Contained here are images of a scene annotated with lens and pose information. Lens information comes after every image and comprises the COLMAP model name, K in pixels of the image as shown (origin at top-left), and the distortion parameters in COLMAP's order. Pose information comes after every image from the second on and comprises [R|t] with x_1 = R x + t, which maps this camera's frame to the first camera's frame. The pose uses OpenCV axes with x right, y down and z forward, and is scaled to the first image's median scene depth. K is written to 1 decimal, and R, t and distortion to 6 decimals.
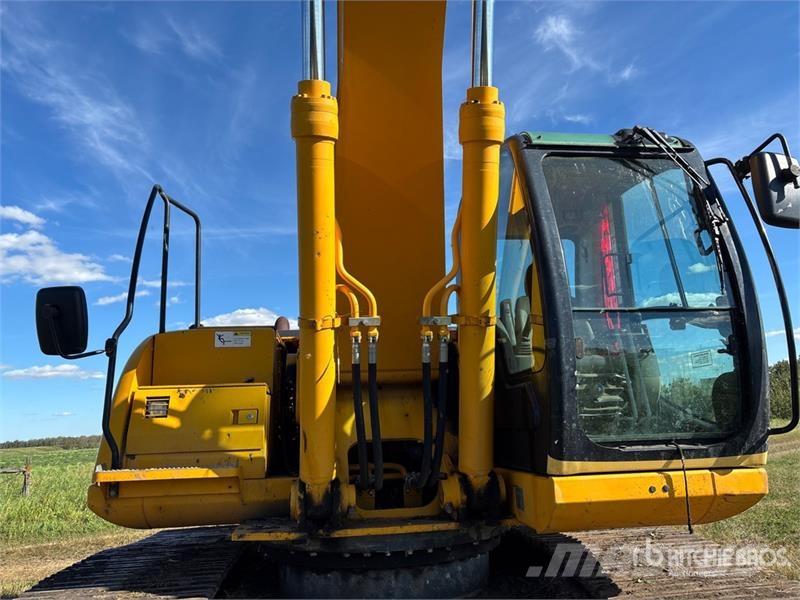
lens RADIAL K [[605.9, 0, 399.1], [0, 605.9, 302.6], [0, 0, 1]] dist [0.037352, -0.057018]
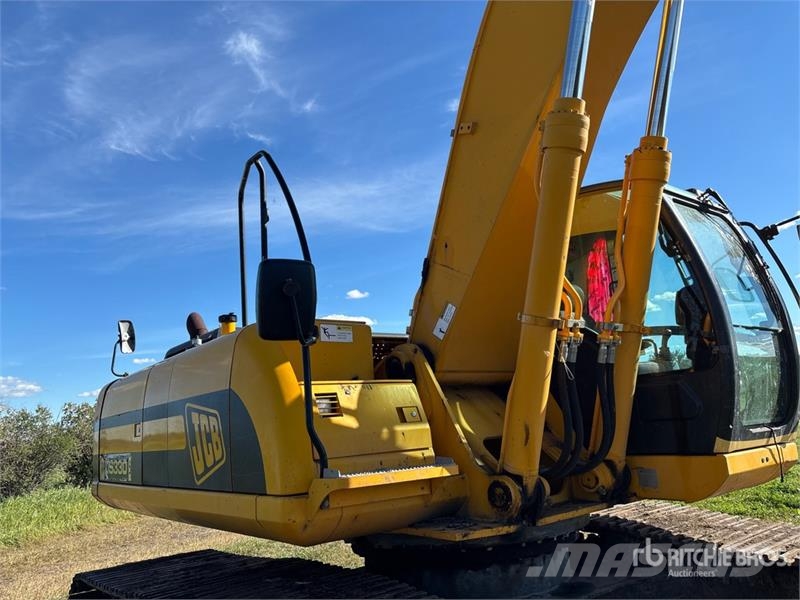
lens RADIAL K [[588.9, 0, 409.4], [0, 588.9, 299.2], [0, 0, 1]] dist [0.101194, -0.165369]
pose [[0.855889, 0.081758, 0.510657, -0.827867], [-0.068320, 0.996645, -0.045058, 0.053480], [-0.512627, 0.003677, 0.858603, 0.219190]]
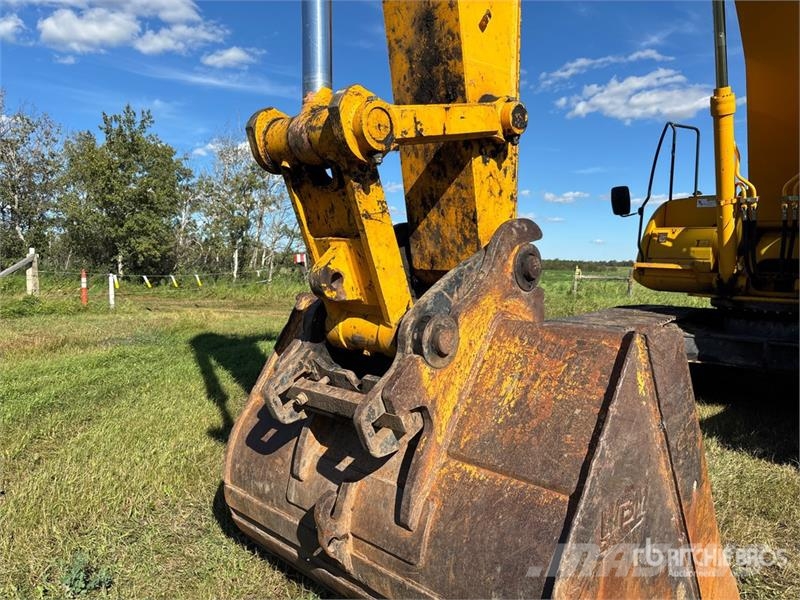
lens RADIAL K [[599.6, 0, 400.9], [0, 599.6, 302.9], [0, 0, 1]] dist [0.011143, 0.002892]
pose [[0.607648, 0.113401, -0.786068, 0.843464], [0.114782, 0.966823, 0.228206, -0.225121], [0.785868, -0.228895, 0.574472, -1.154063]]
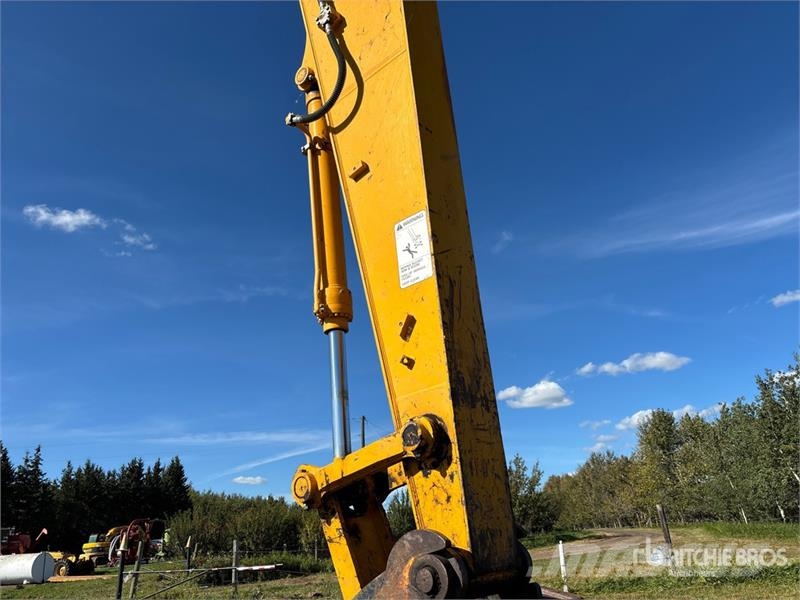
lens RADIAL K [[606.8, 0, 393.3], [0, 606.8, 300.7], [0, 0, 1]] dist [0.059501, -0.069734]
pose [[-0.746036, -0.139664, -0.651094, 0.934909], [0.228544, 0.864667, -0.447346, -0.041175], [0.625458, -0.482540, -0.613154, 0.076876]]
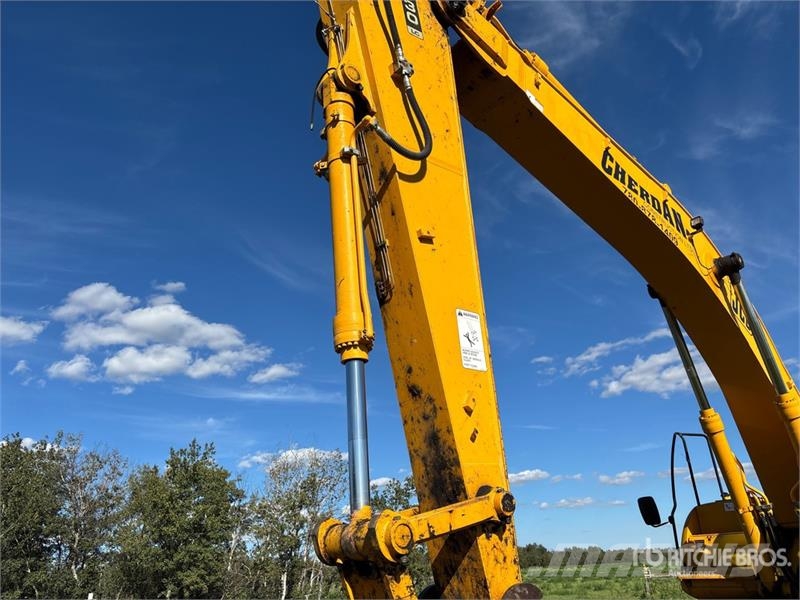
lens RADIAL K [[597.8, 0, 402.8], [0, 597.8, 315.3], [0, 0, 1]] dist [0.014673, -0.004328]
pose [[0.540561, -0.311026, -0.781701, 1.120869], [0.200144, 0.950019, -0.239594, -0.357655], [0.817151, -0.026937, 0.575793, -1.280495]]
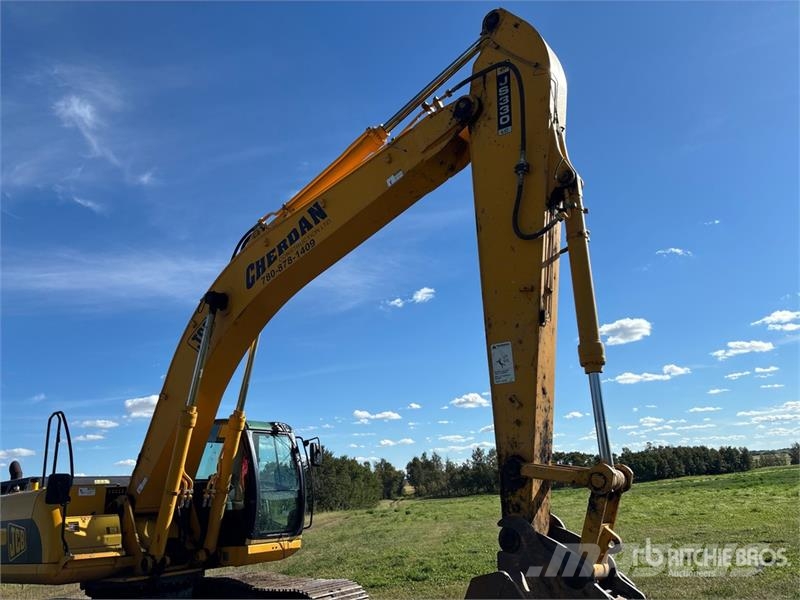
lens RADIAL K [[608.9, 0, 394.3], [0, 608.9, 300.0], [0, 0, 1]] dist [0.039965, -0.050774]
pose [[0.706633, 0.217606, 0.673288, -1.385763], [-0.107967, 0.973553, -0.201337, -0.338965], [-0.699294, 0.069579, 0.711440, -1.606855]]
